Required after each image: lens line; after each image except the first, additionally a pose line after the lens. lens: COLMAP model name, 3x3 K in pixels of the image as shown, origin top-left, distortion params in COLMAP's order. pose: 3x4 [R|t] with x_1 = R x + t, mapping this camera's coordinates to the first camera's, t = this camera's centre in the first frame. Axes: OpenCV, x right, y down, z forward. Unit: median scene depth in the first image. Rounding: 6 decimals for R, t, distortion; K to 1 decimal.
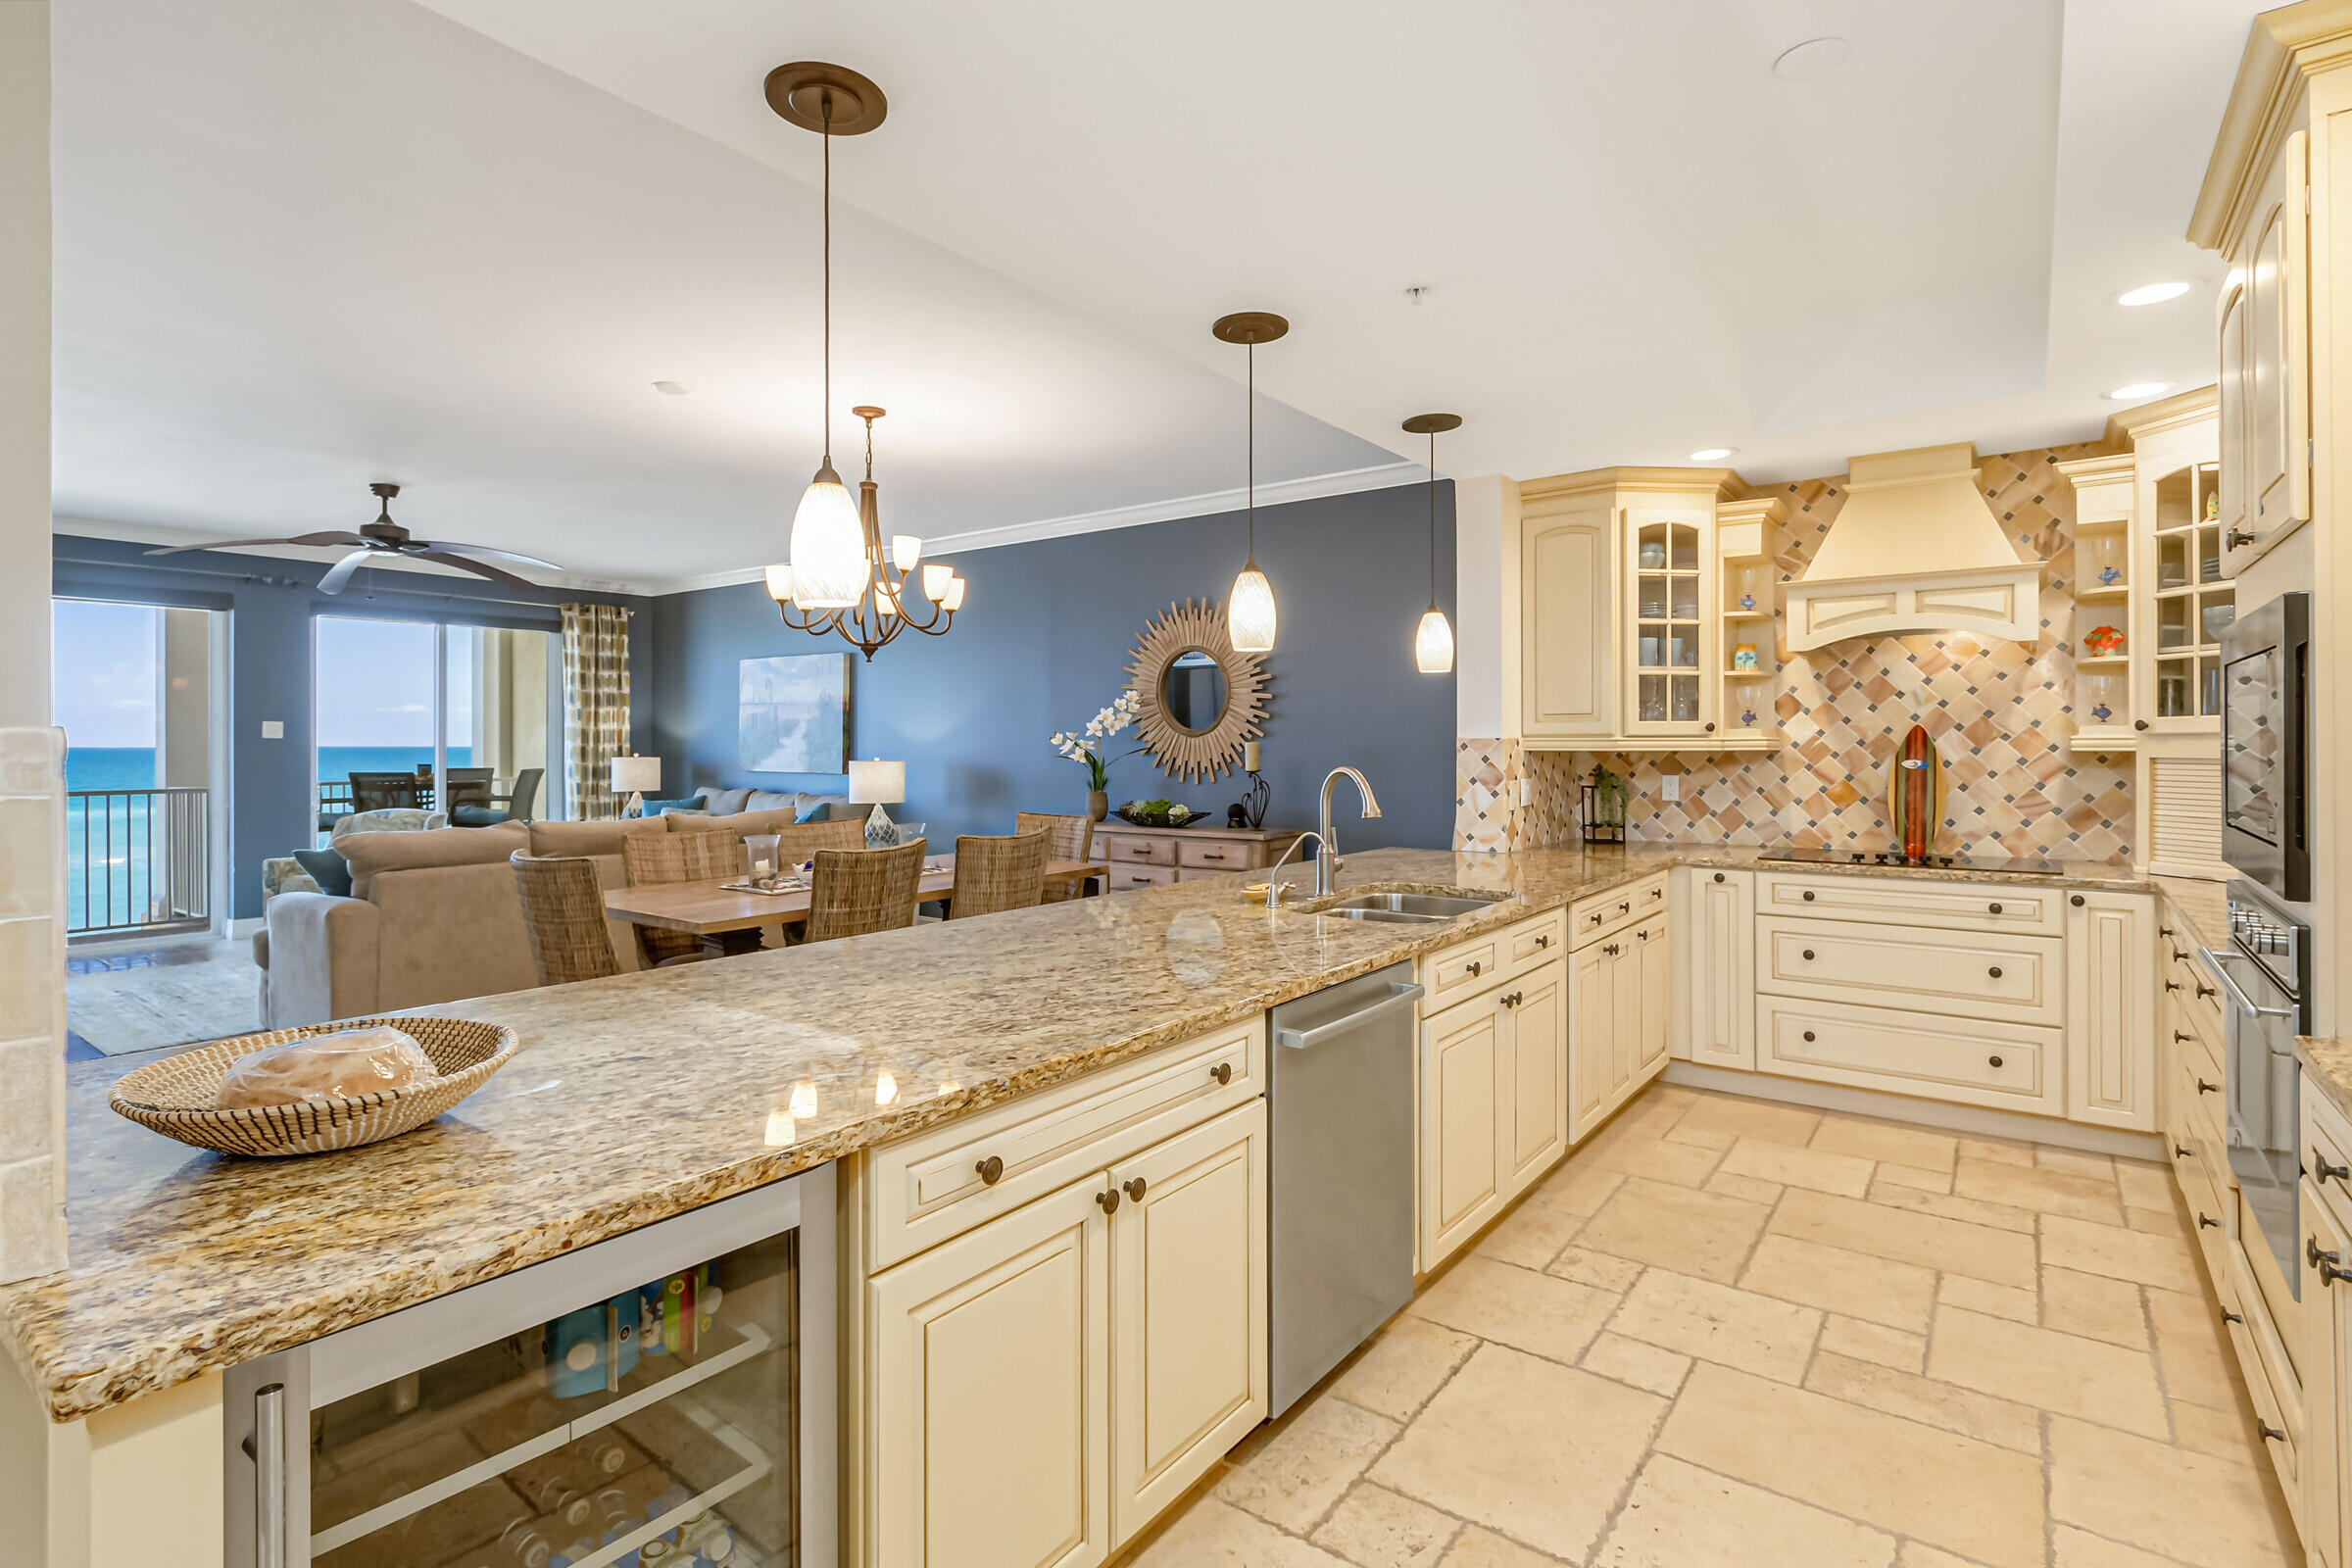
lens RADIAL K [[1161.9, 0, 1173.5], [0, 1161.9, 744.5], [0, 0, 1]] dist [0.001601, -0.001274]
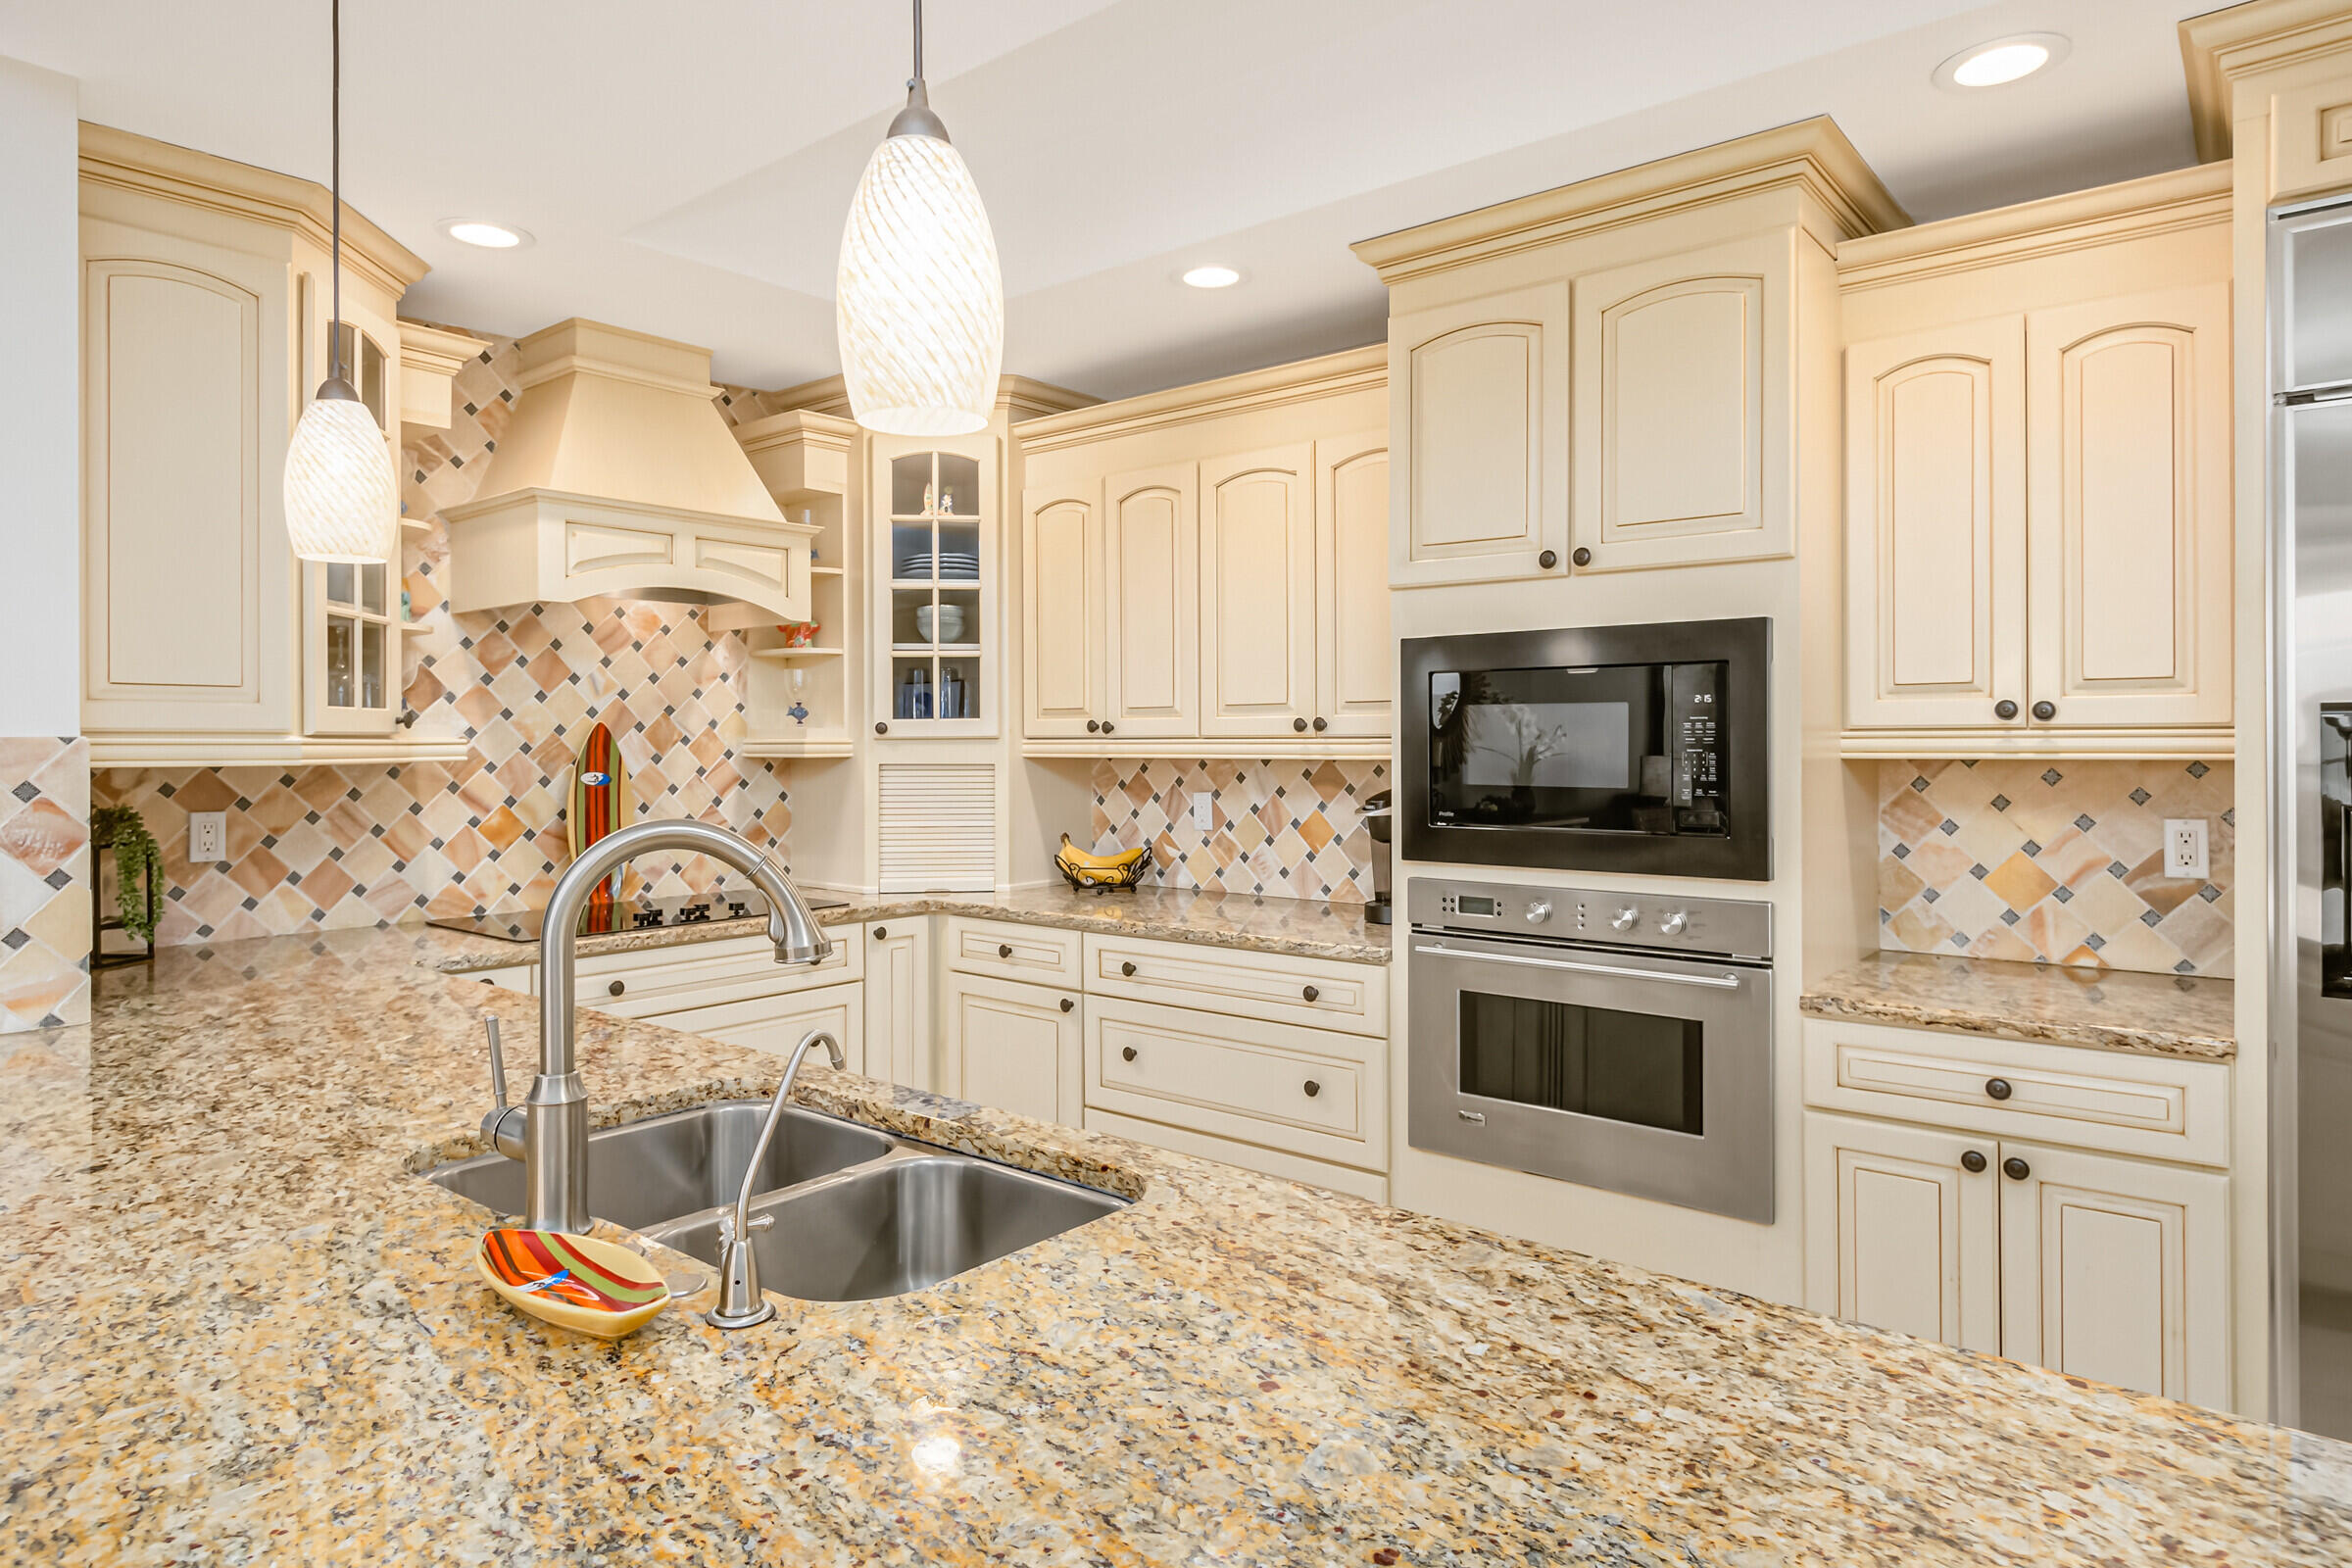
lens RADIAL K [[1342.3, 0, 1166.2], [0, 1342.3, 743.8], [0, 0, 1]] dist [-0.003209, 0.002479]
pose [[0.050416, 0.002858, 0.998724, -0.153328], [0.002821, 0.999992, -0.003004, -0.000711], [-0.998724, 0.002969, 0.050408, 0.586683]]
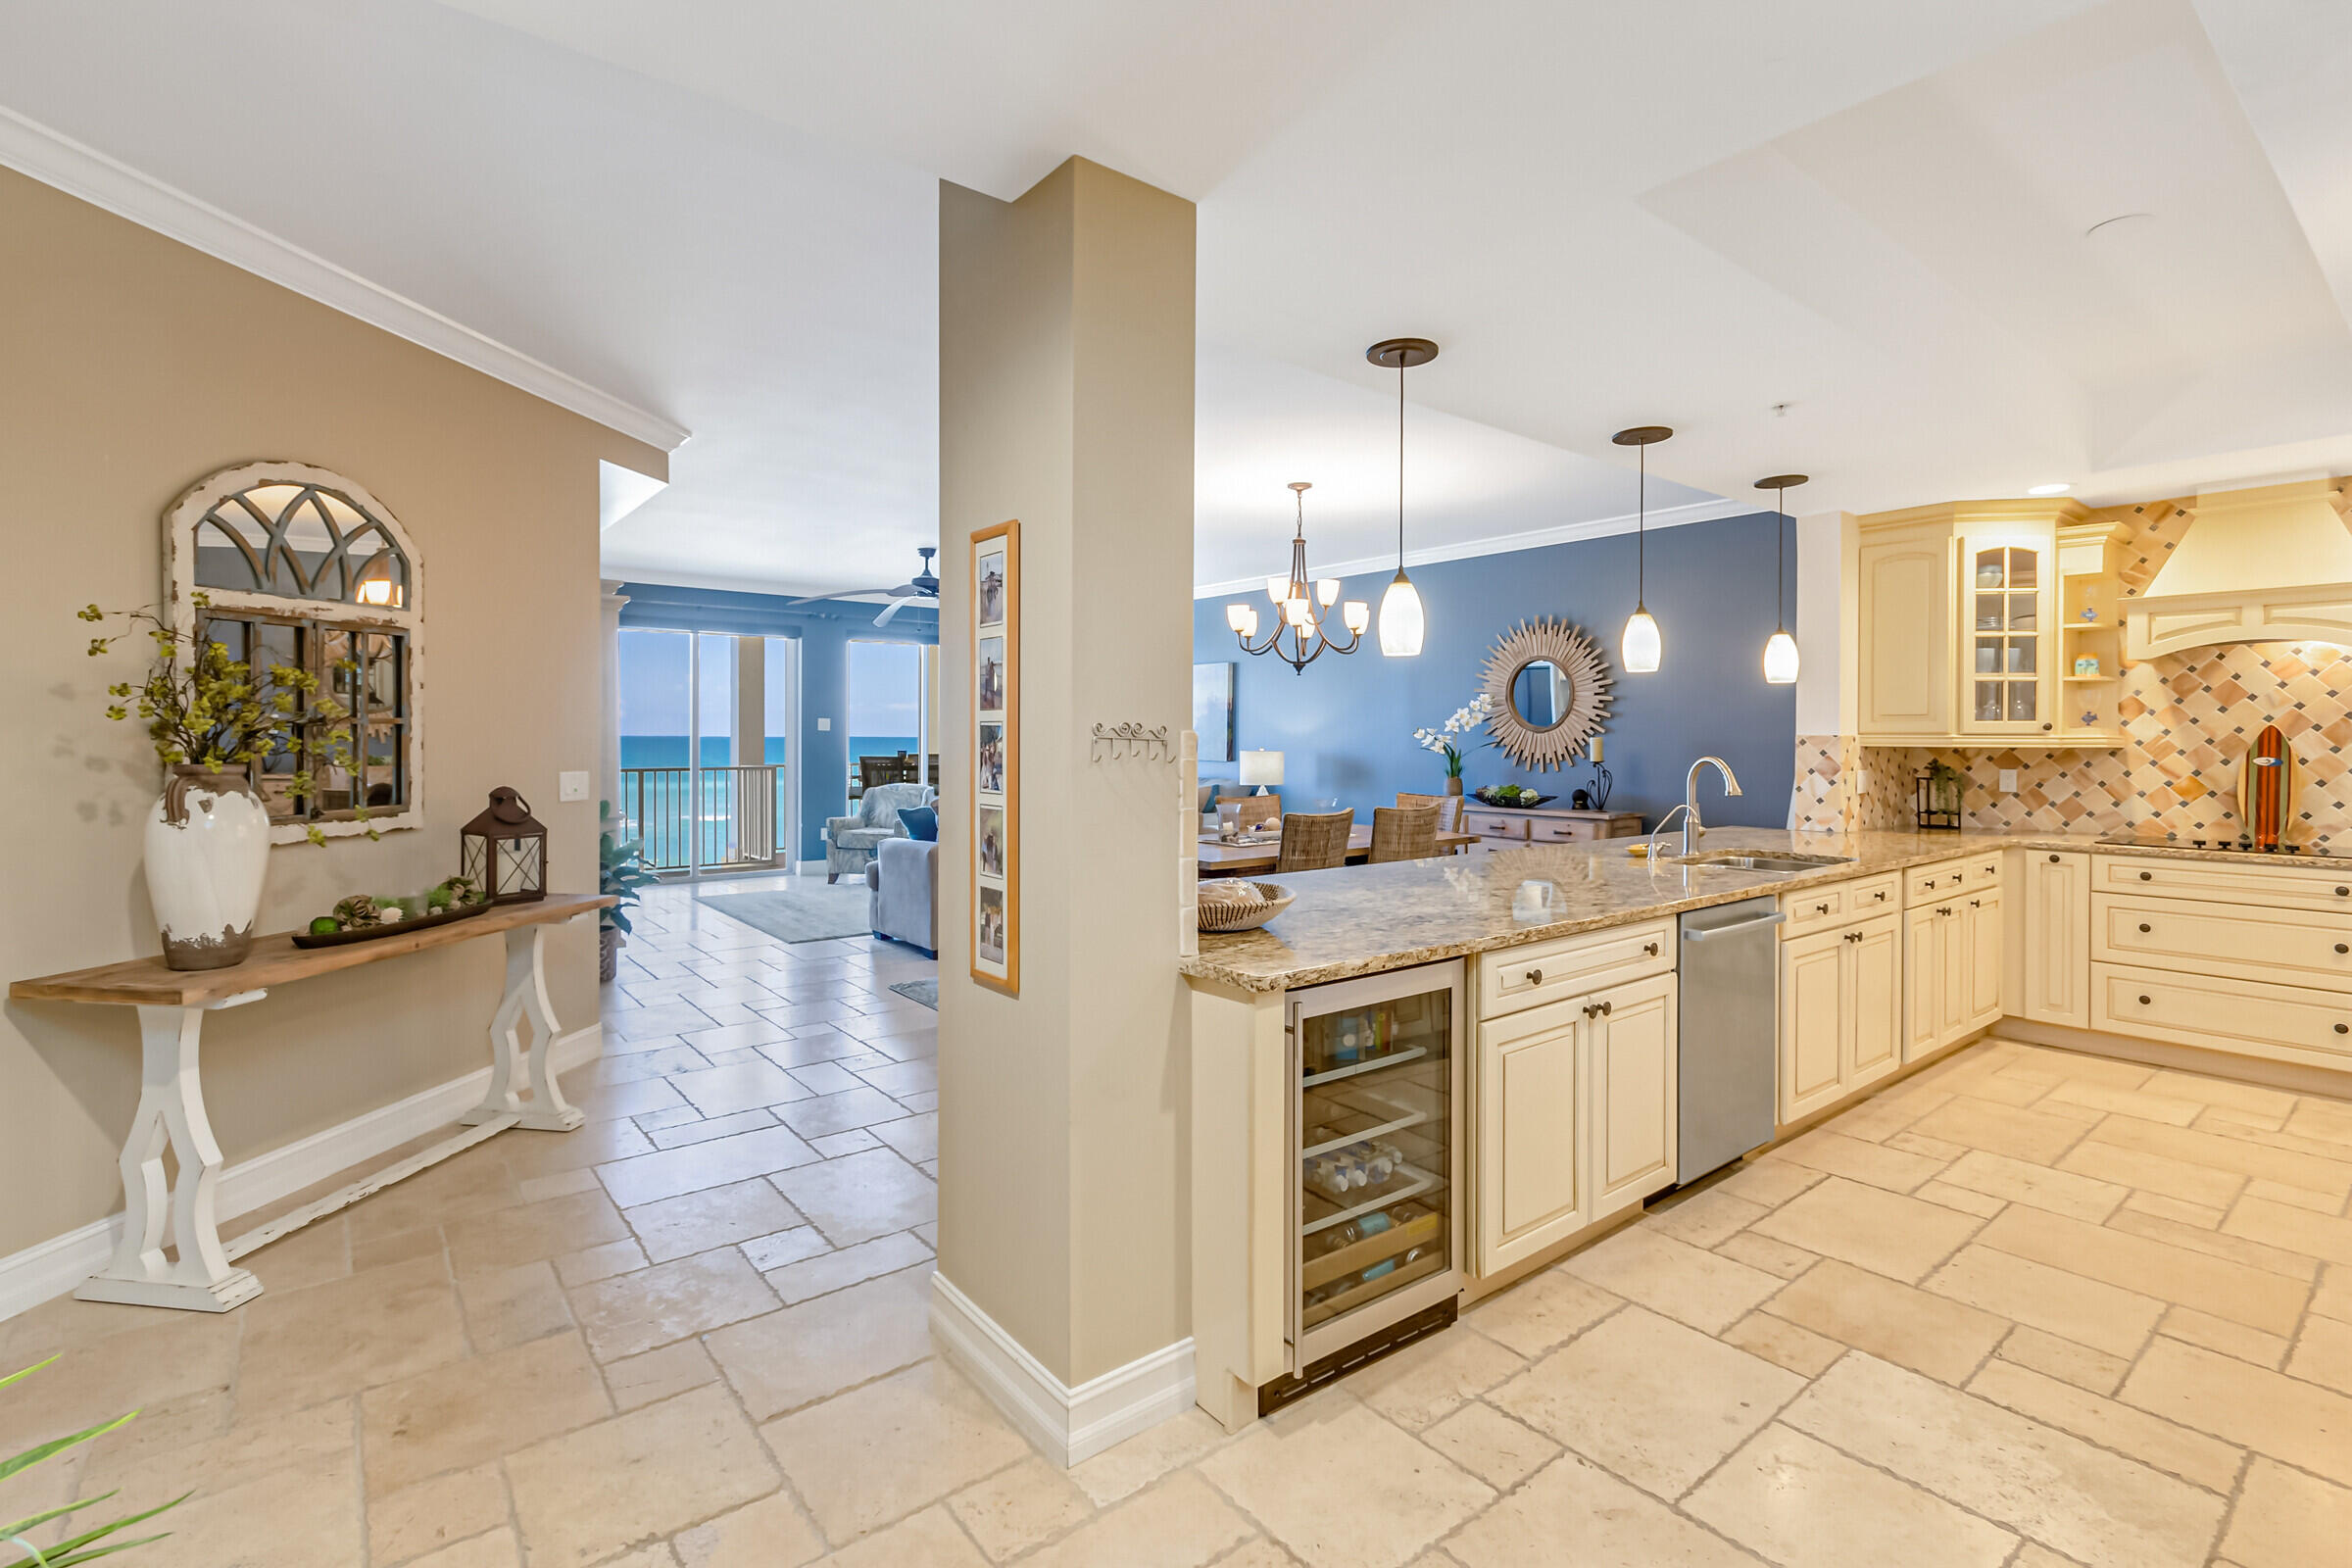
lens RADIAL K [[1103.7, 0, 1154.3], [0, 1103.7, 742.3], [0, 0, 1]] dist [0.008710, -0.004861]
pose [[0.965034, 0.006748, -0.262038, -0.092897], [-0.005651, 0.999972, 0.004938, -0.000128], [0.262064, -0.003284, 0.965045, -0.263112]]
